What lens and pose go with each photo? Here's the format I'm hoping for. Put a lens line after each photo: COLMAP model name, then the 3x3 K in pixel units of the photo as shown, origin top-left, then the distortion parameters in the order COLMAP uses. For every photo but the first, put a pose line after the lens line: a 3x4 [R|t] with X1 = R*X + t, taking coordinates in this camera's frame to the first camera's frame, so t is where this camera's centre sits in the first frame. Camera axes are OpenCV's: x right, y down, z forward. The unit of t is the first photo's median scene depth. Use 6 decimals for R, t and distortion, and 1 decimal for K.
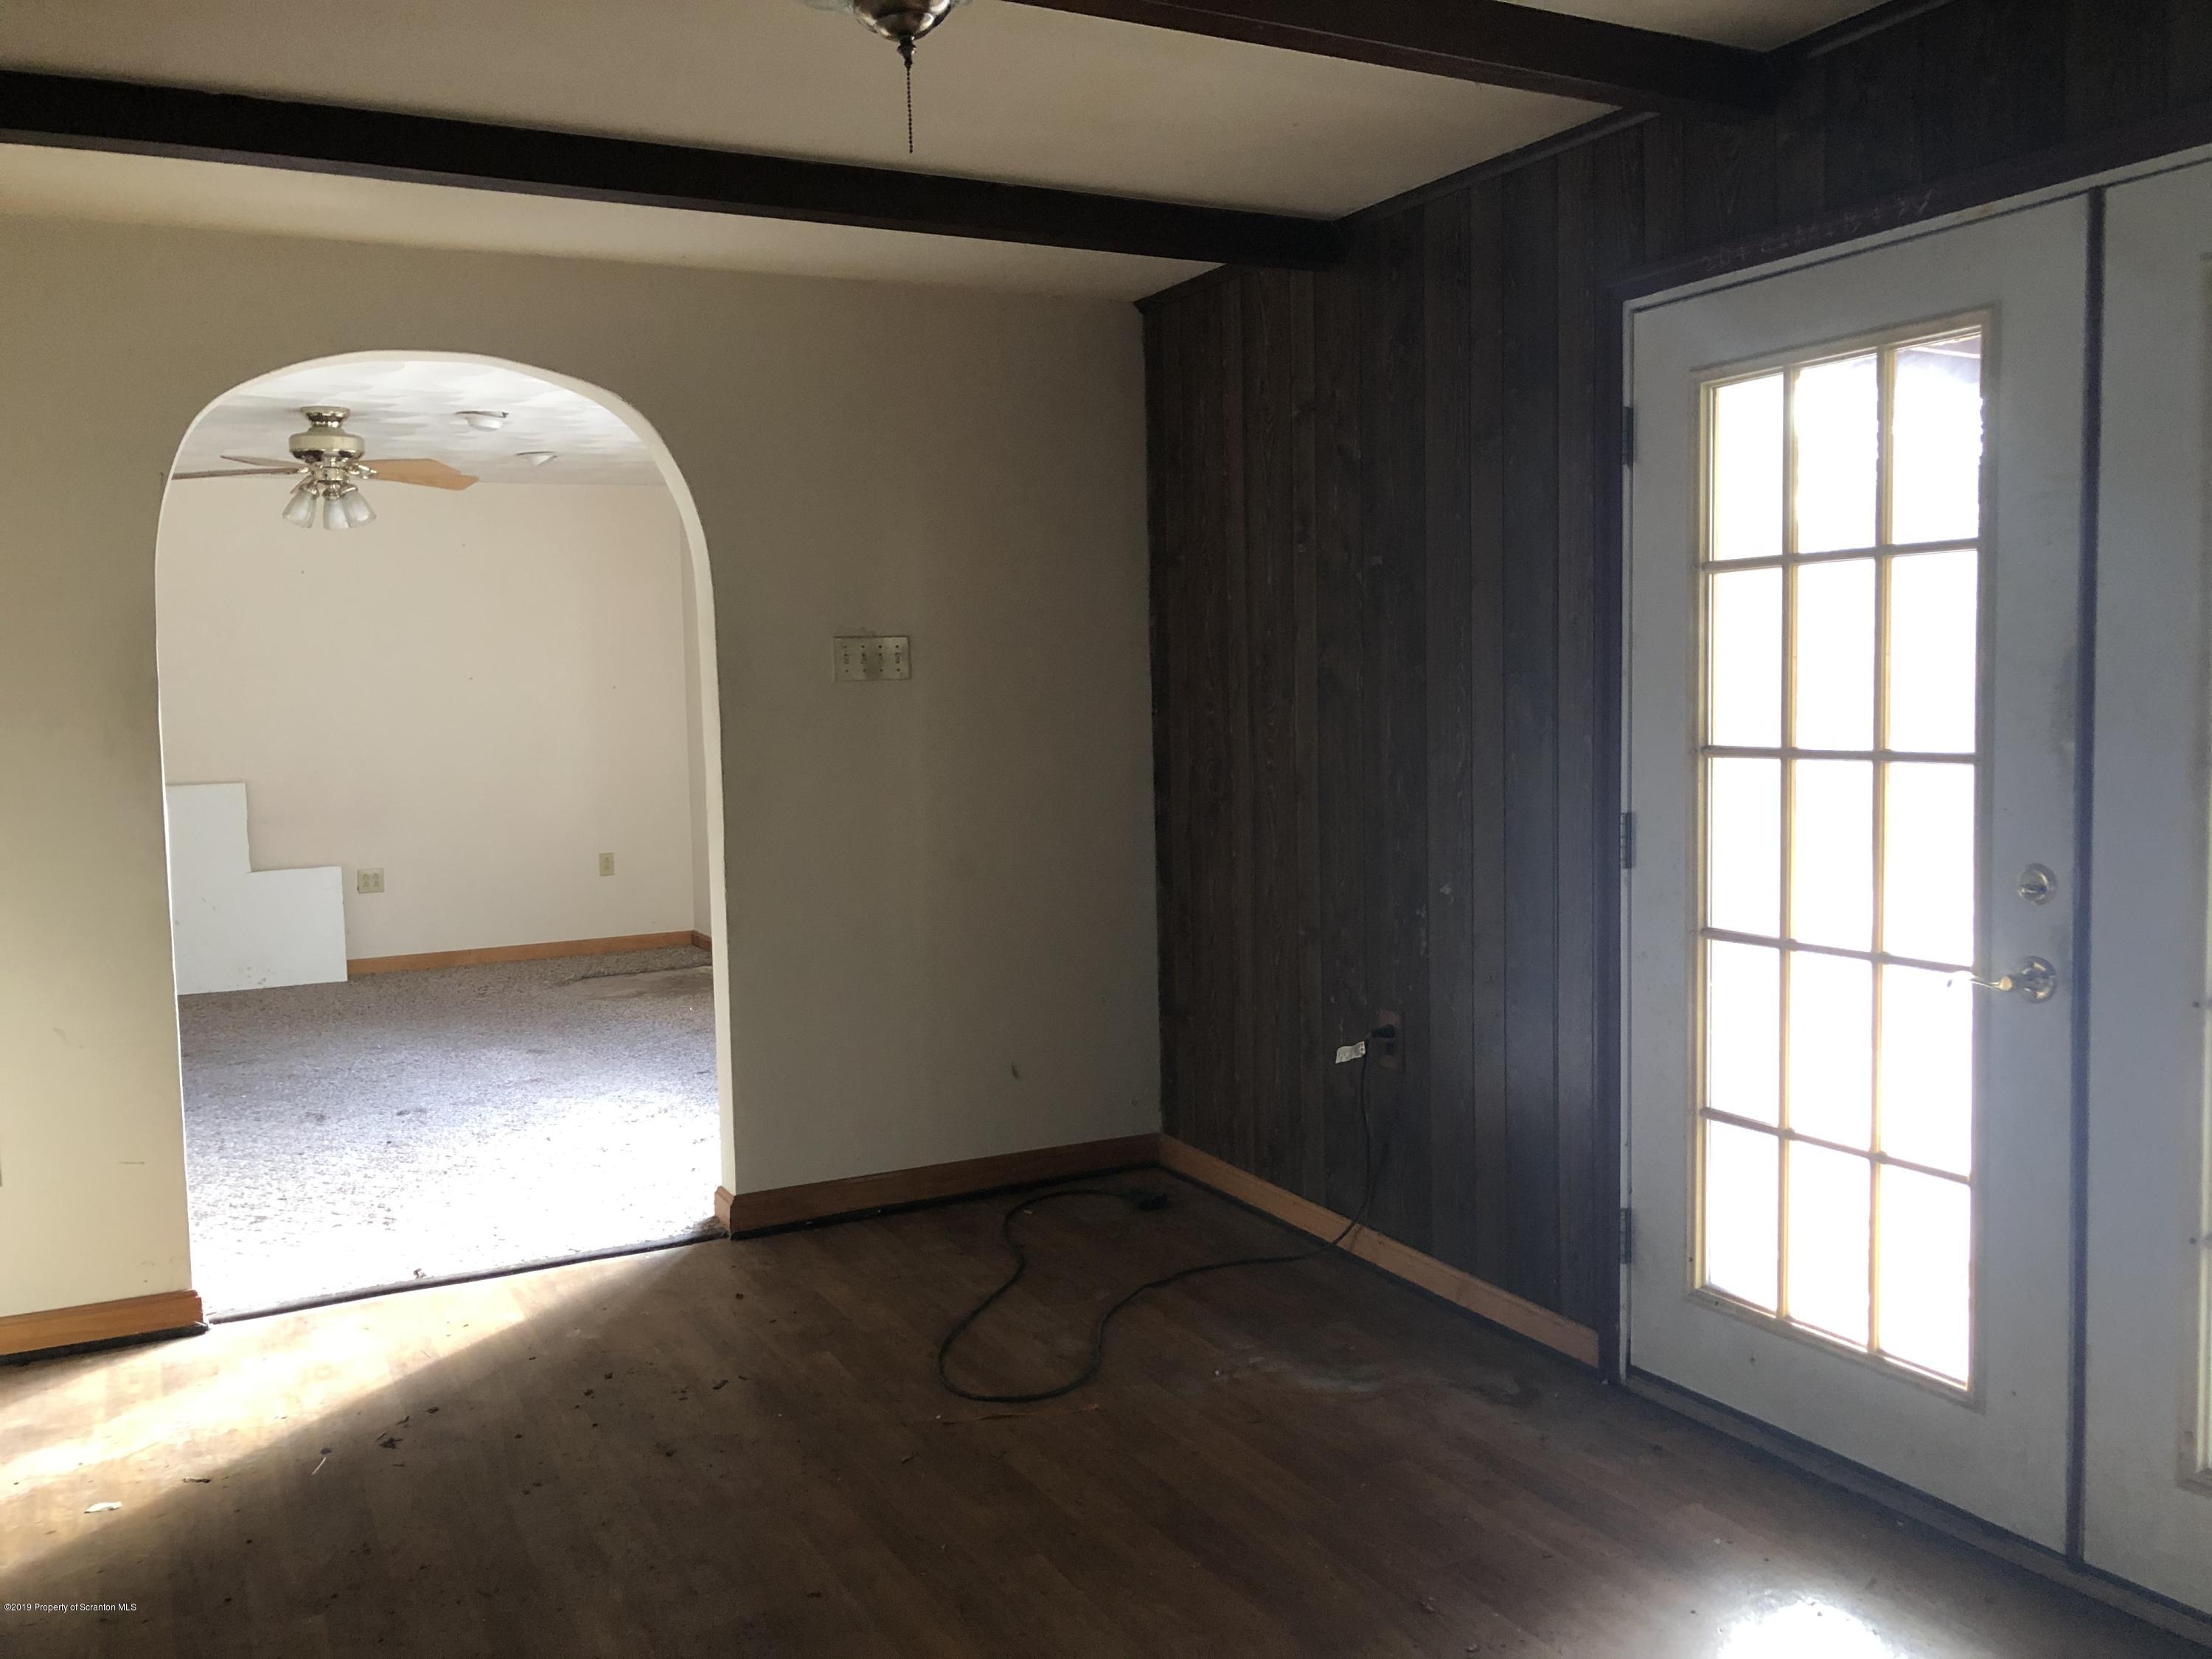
lens RADIAL K [[1851.1, 0, 1106.2], [0, 1851.1, 835.4], [0, 0, 1]] dist [-0.002264, 0.002367]
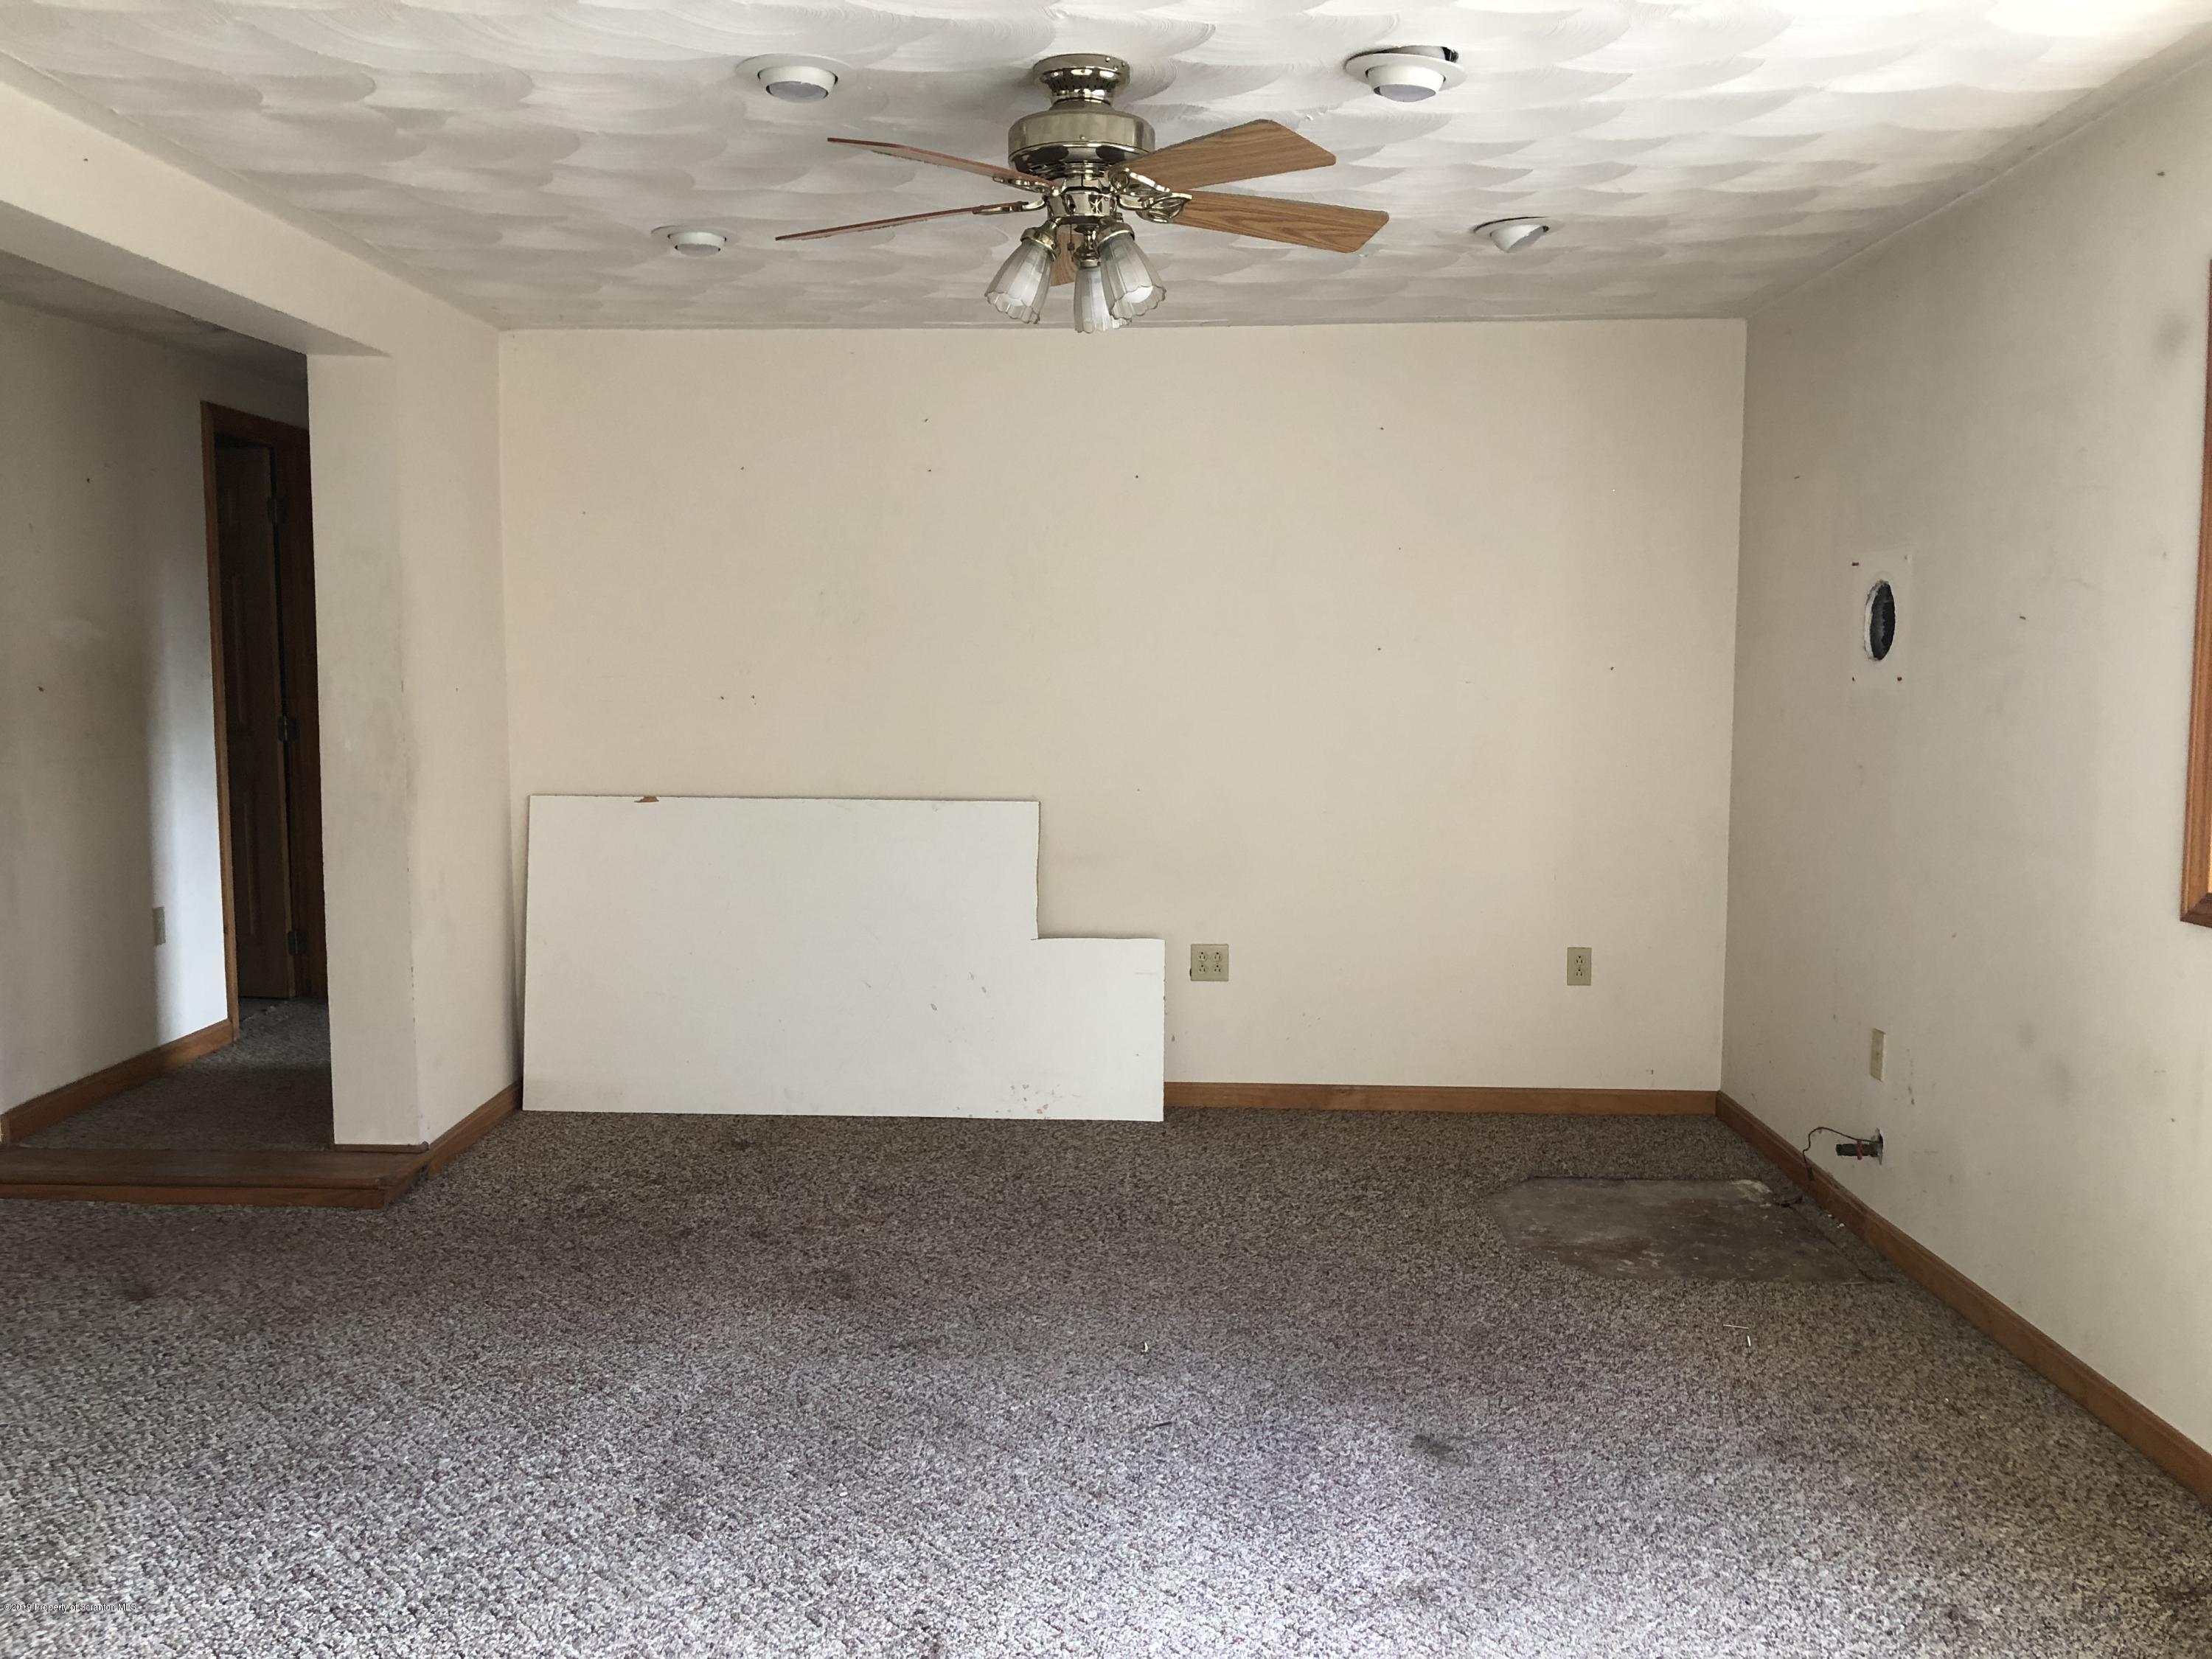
lens RADIAL K [[1851.1, 0, 1100.1], [0, 1851.1, 830.7], [0, 0, 1]] dist [-0.002264, 0.002367]
pose [[0.877384, 0.062052, -0.475760, -0.180201], [-0.057324, 0.998056, 0.024457, -0.047553], [0.476353, 0.005815, 0.879235, 0.584315]]
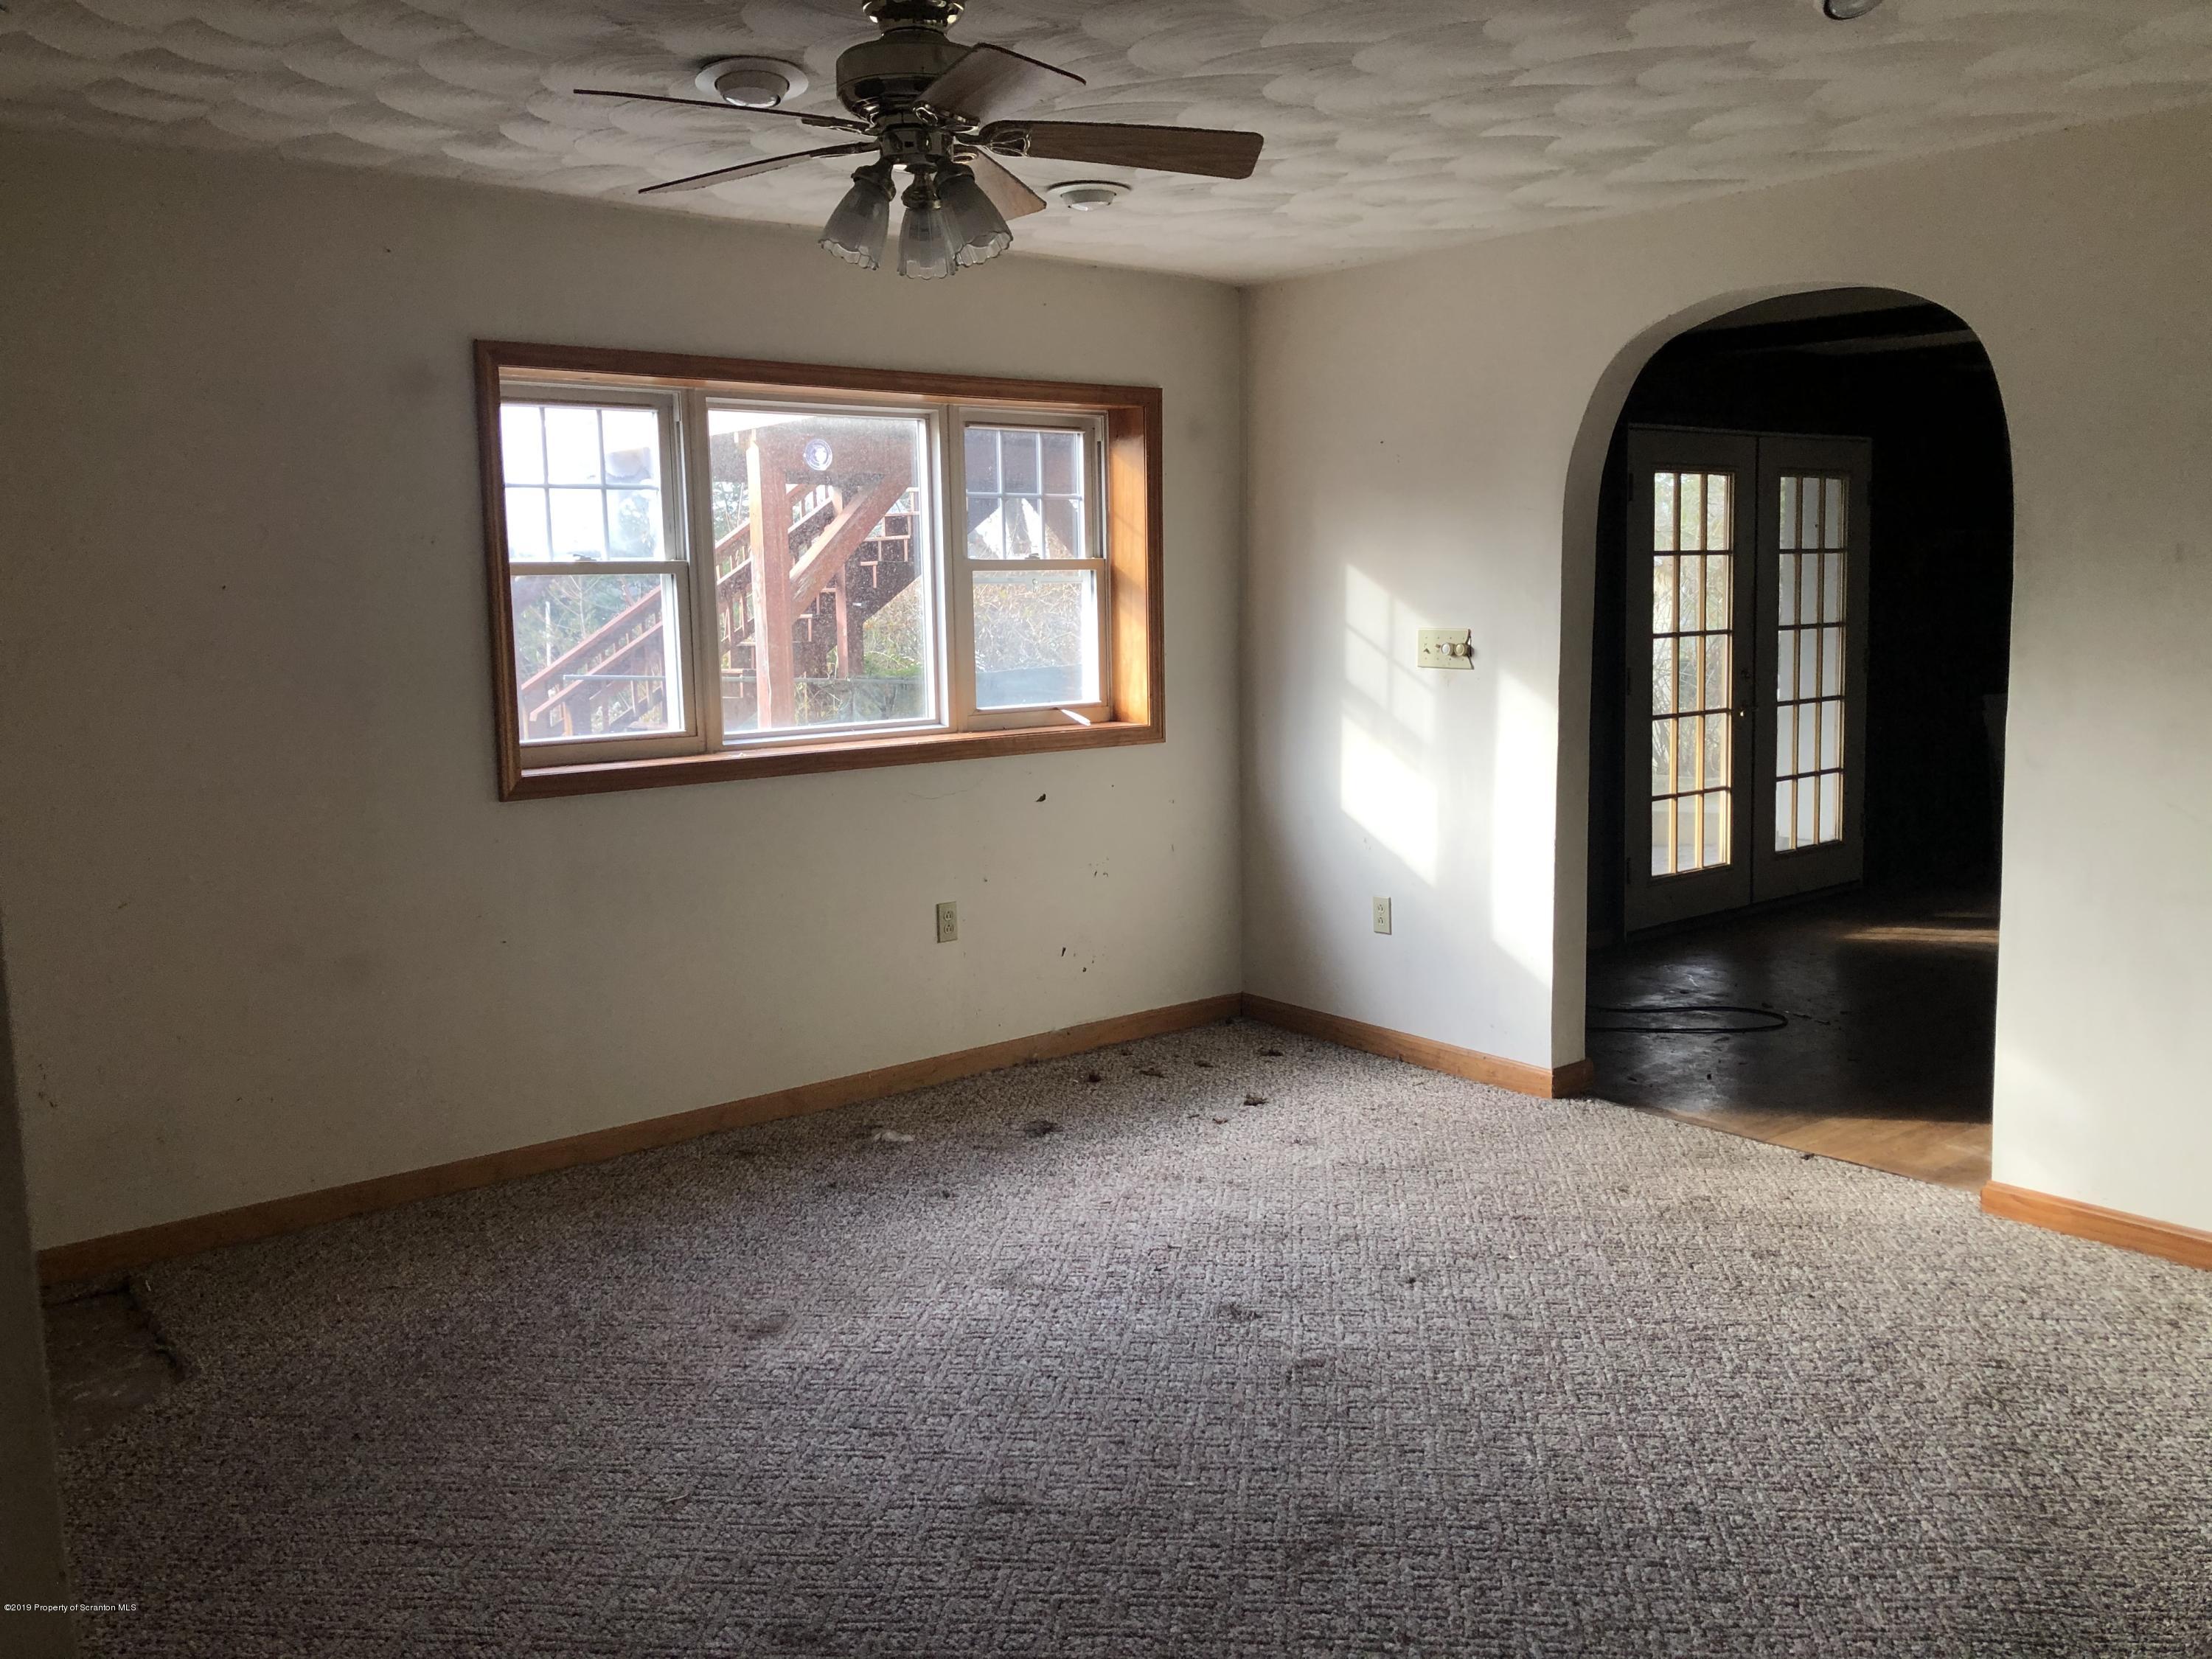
lens RADIAL K [[1851.1, 0, 1103.5], [0, 1851.1, 821.1], [0, 0, 1]] dist [-0.002264, 0.002367]
pose [[-0.220776, -0.105543, 0.969597, -0.855286], [0.098101, 0.986683, 0.129740, -0.087457], [-0.970378, 0.123762, -0.207482, 1.050129]]
